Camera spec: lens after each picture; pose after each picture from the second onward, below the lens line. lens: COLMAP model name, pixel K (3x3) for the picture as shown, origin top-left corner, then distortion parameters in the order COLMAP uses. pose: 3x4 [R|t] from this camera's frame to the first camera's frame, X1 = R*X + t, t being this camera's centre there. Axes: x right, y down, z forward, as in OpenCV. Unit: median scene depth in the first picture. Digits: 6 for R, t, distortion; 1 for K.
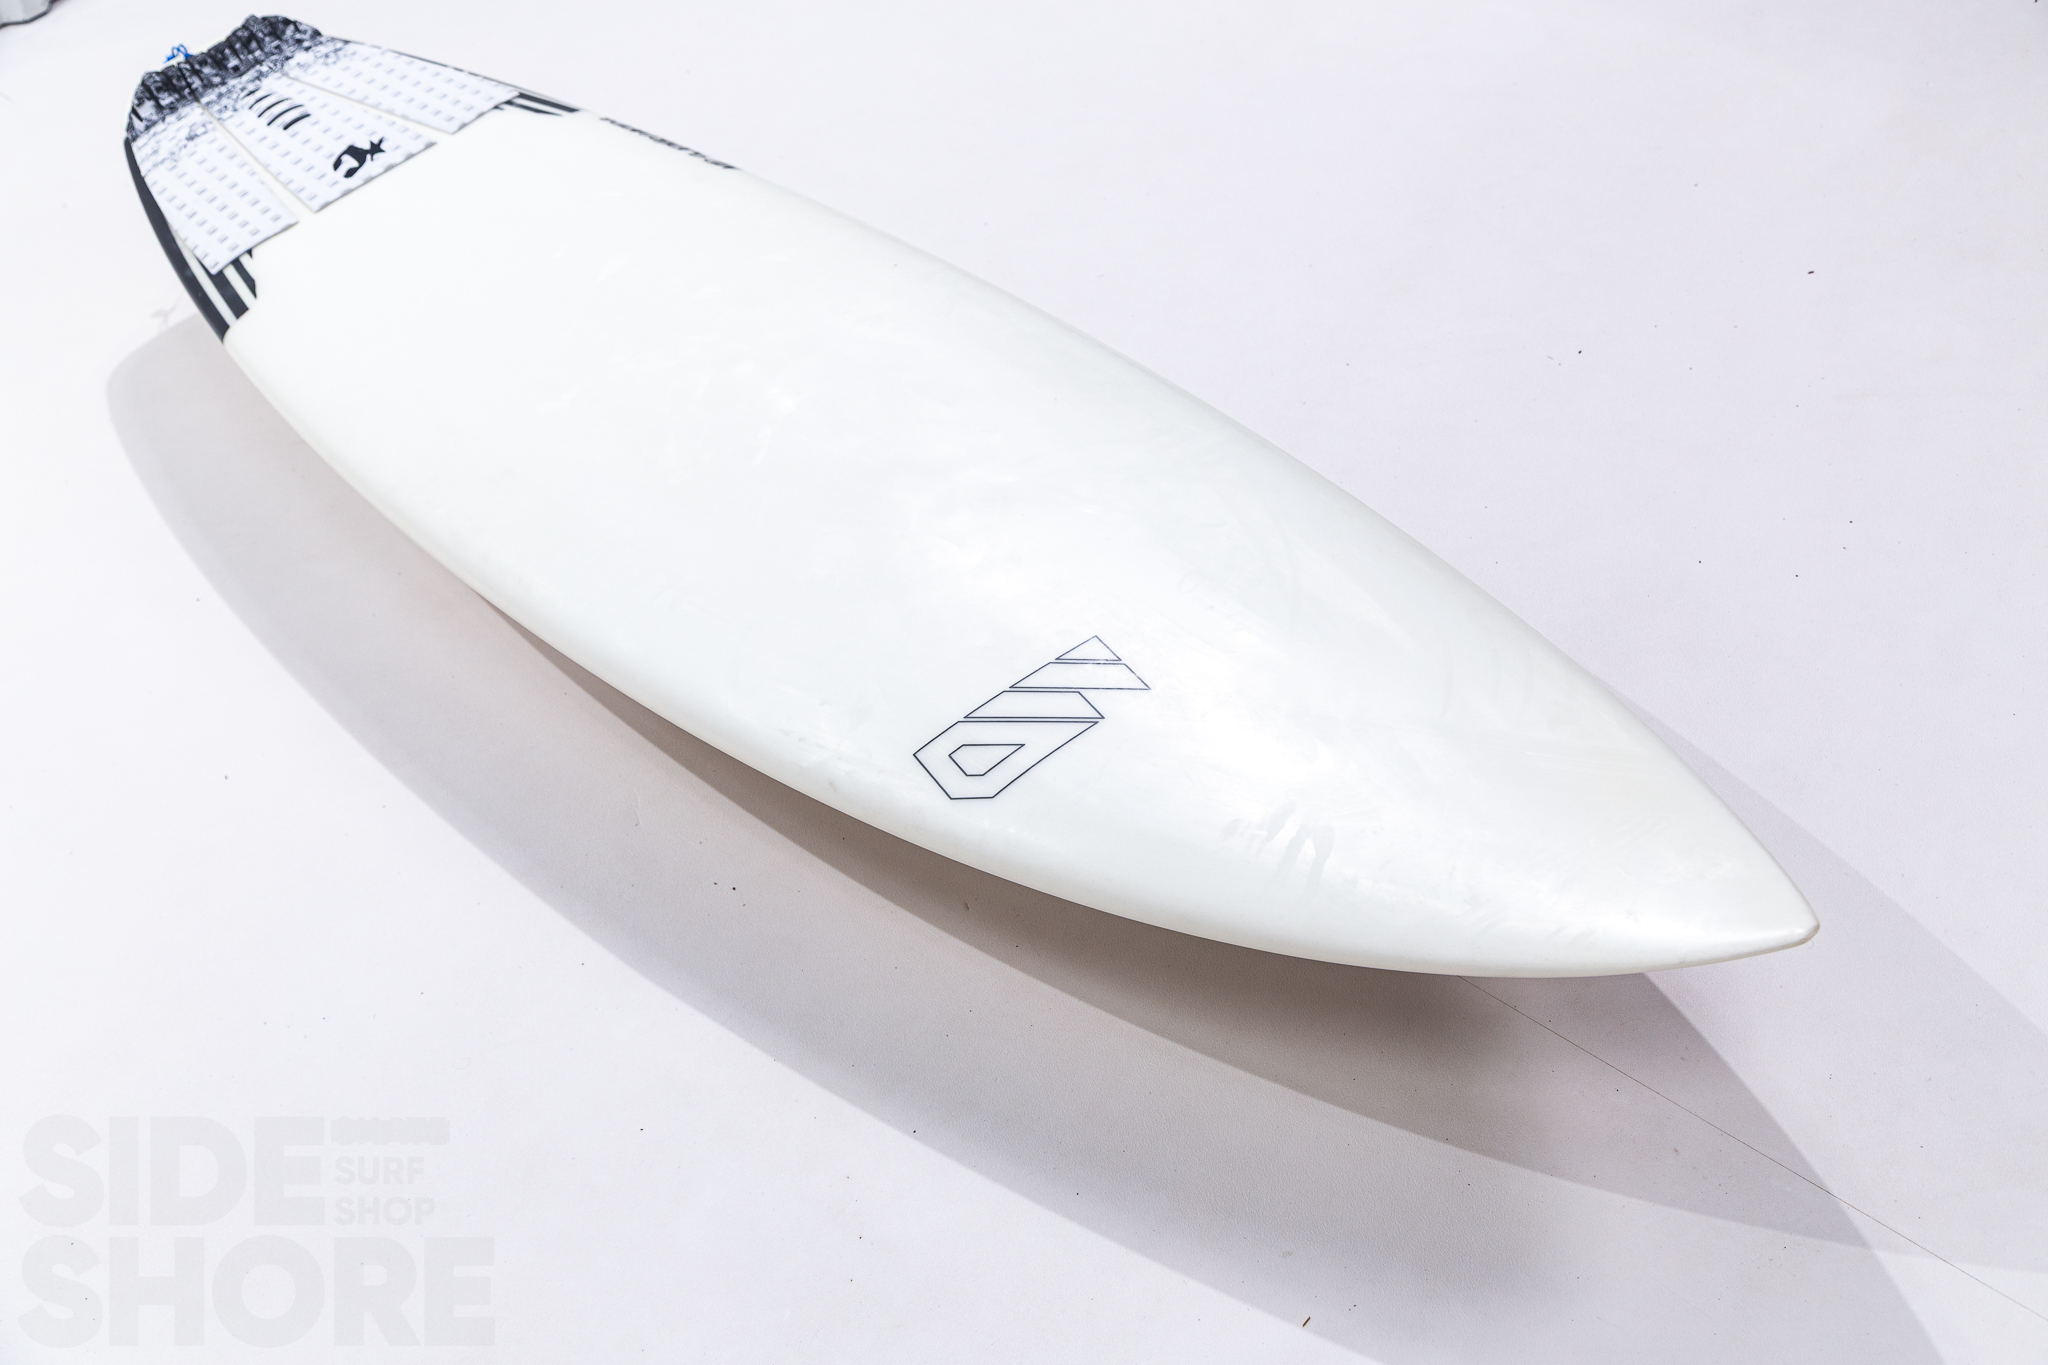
lens RADIAL K [[2753.1, 0, 1025.2], [0, 2753.1, 680.4], [0, 0, 1]] dist [-0.008597, 0.000000]
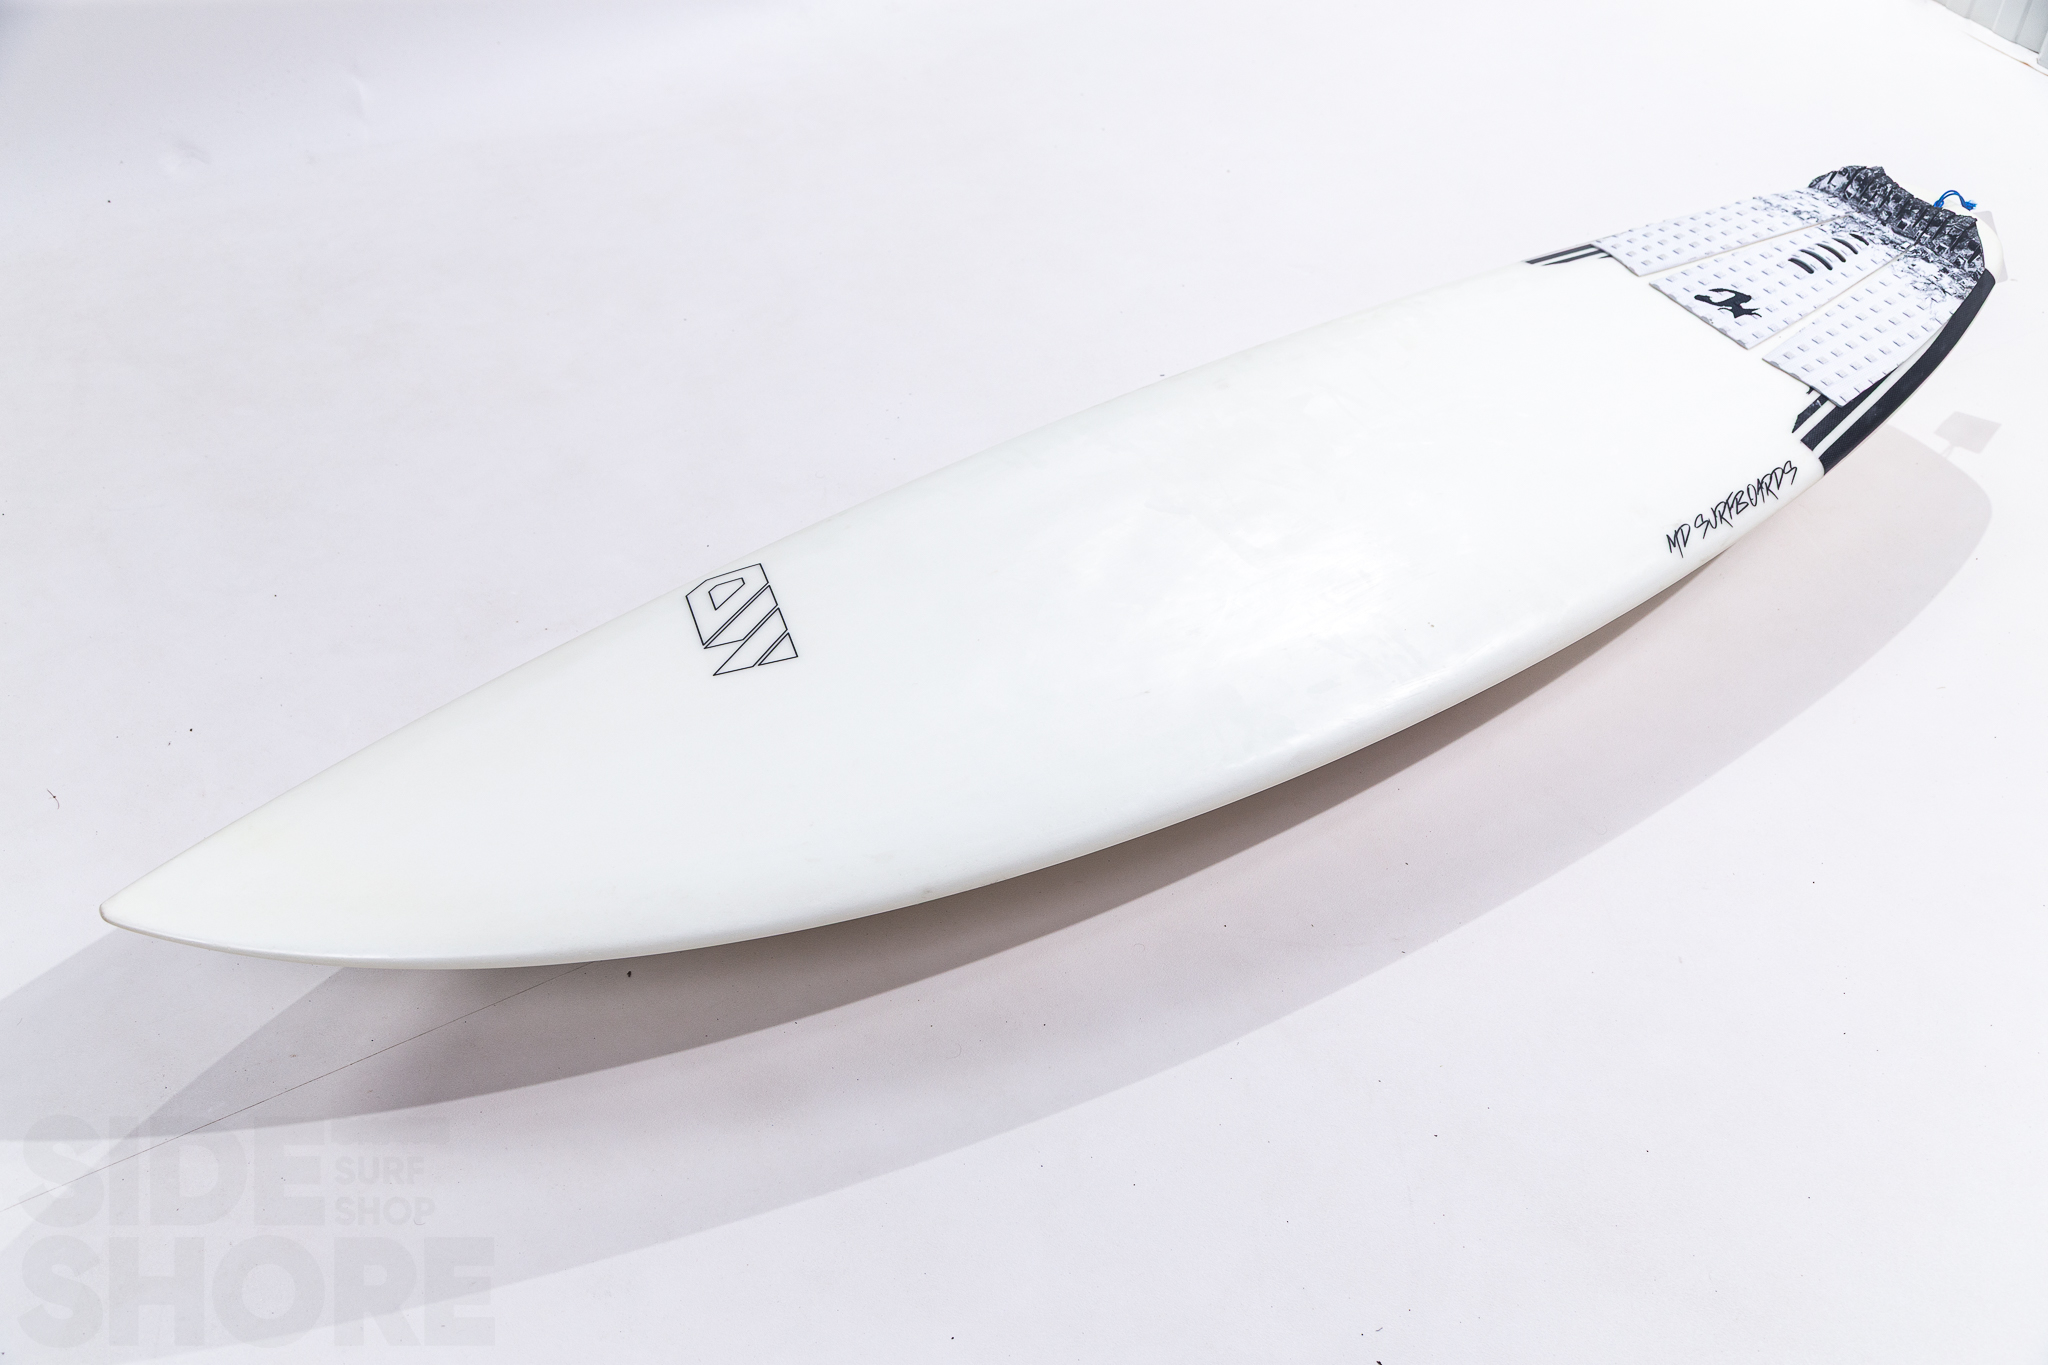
lens RADIAL K [[2092.9, 0, 1024.6], [0, 2092.9, 622.8], [0, 0, 1]] dist [0.027980, 0.000000]
pose [[-0.199094, 0.777048, -0.597125, 0.393138], [-0.633182, 0.363059, 0.683570, -0.516392], [0.747958, 0.514184, 0.419730, 0.489394]]
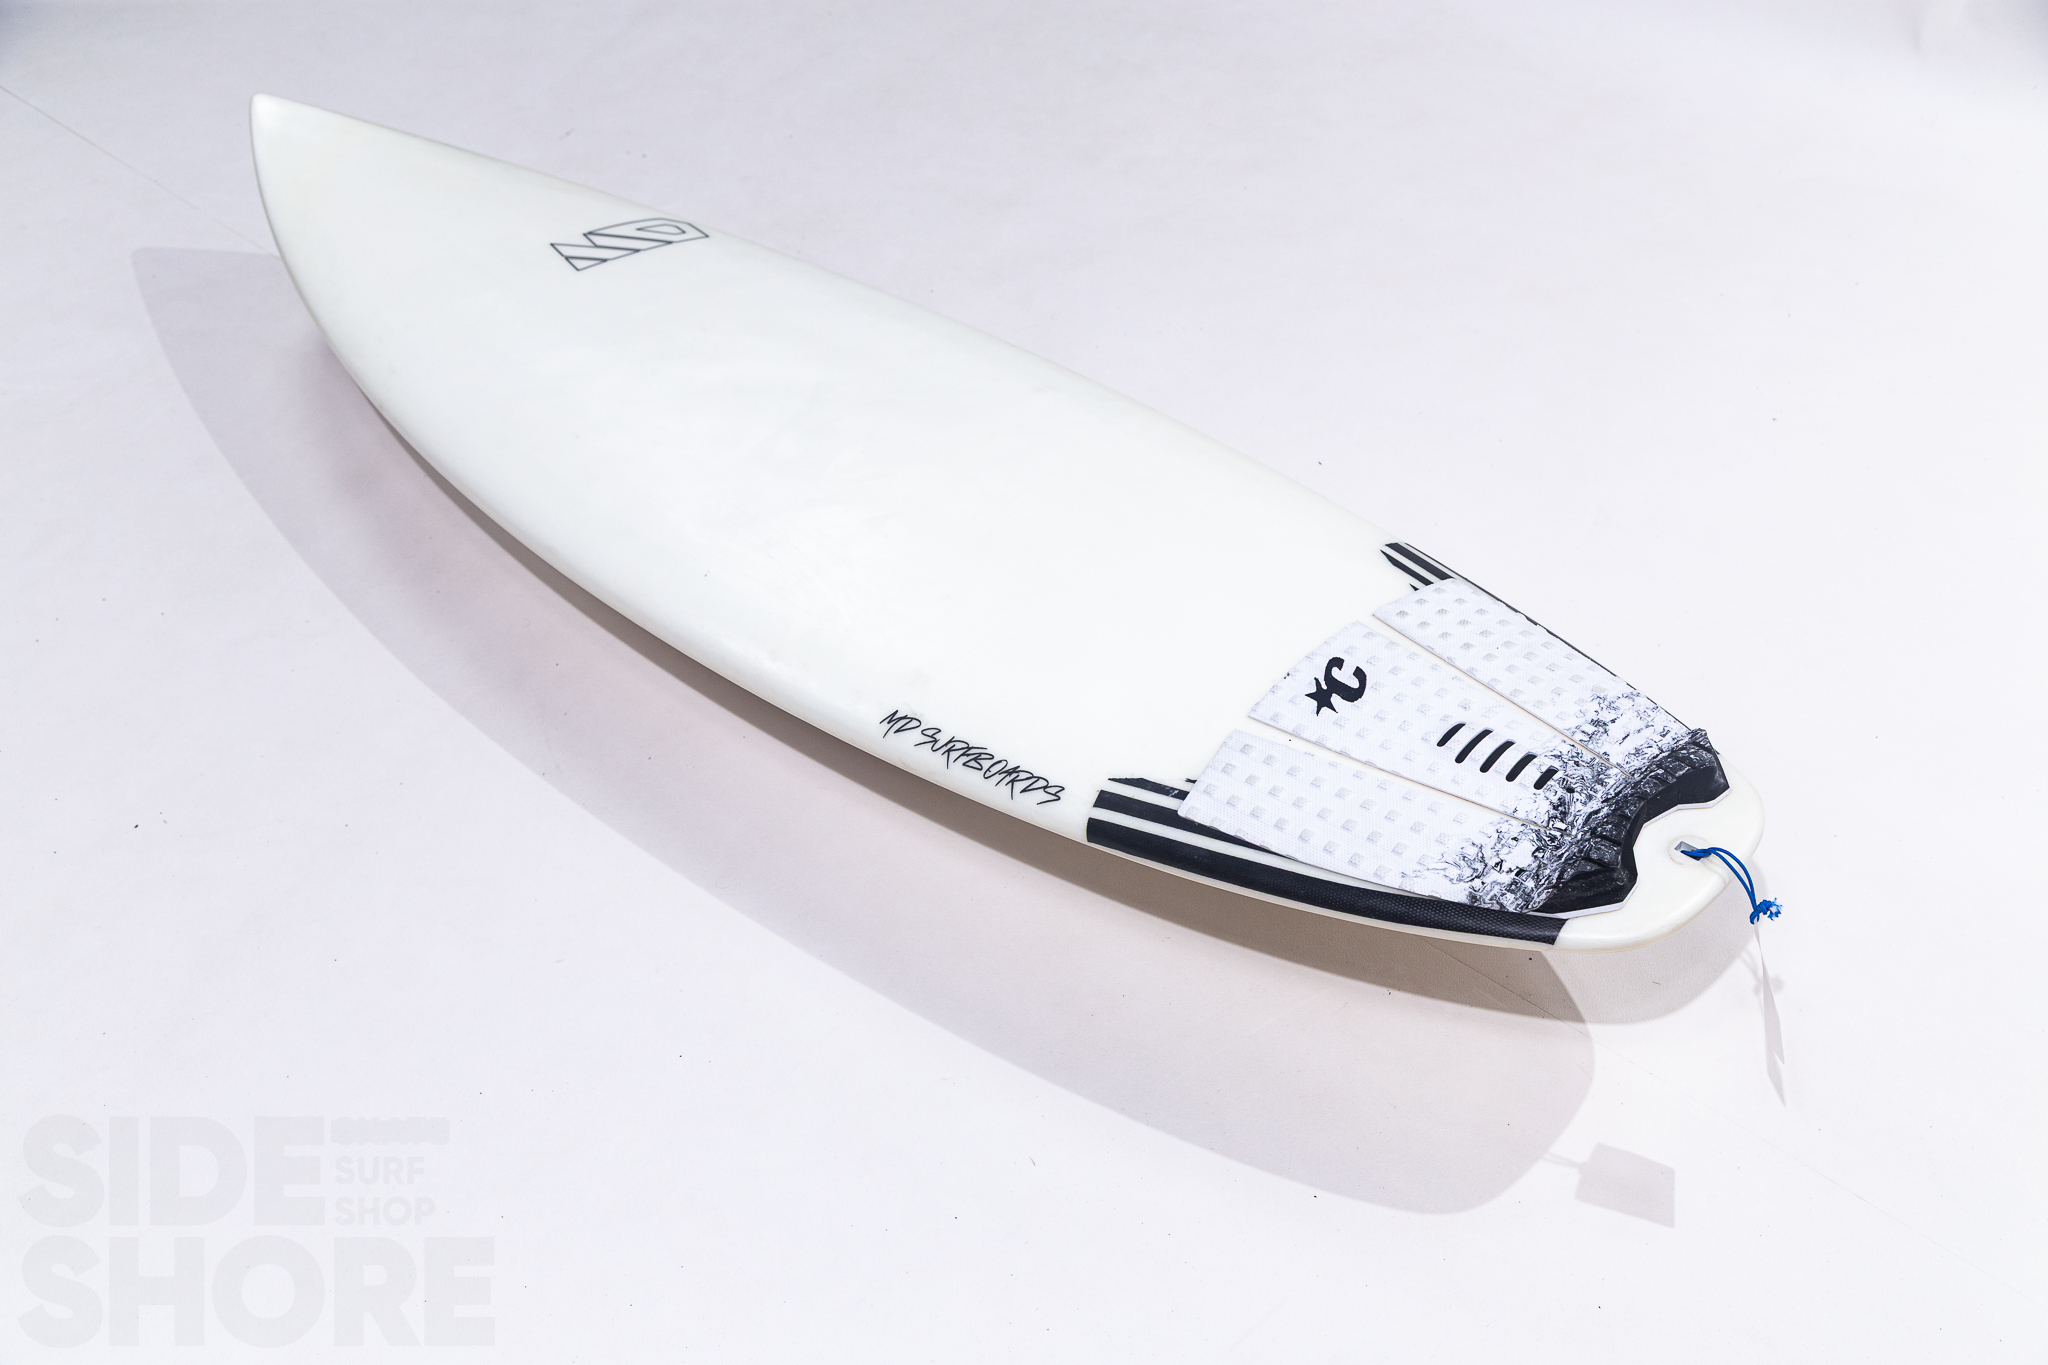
lens RADIAL K [[2092.9, 0, 1014.9], [0, 2092.9, 695.8], [0, 0, 1]] dist [0.027980, 0.000000]
pose [[-0.962948, 0.231619, 0.138144, -0.226402], [0.156551, 0.062980, 0.985660, -0.799548], [0.219598, 0.970766, -0.096907, 1.004963]]
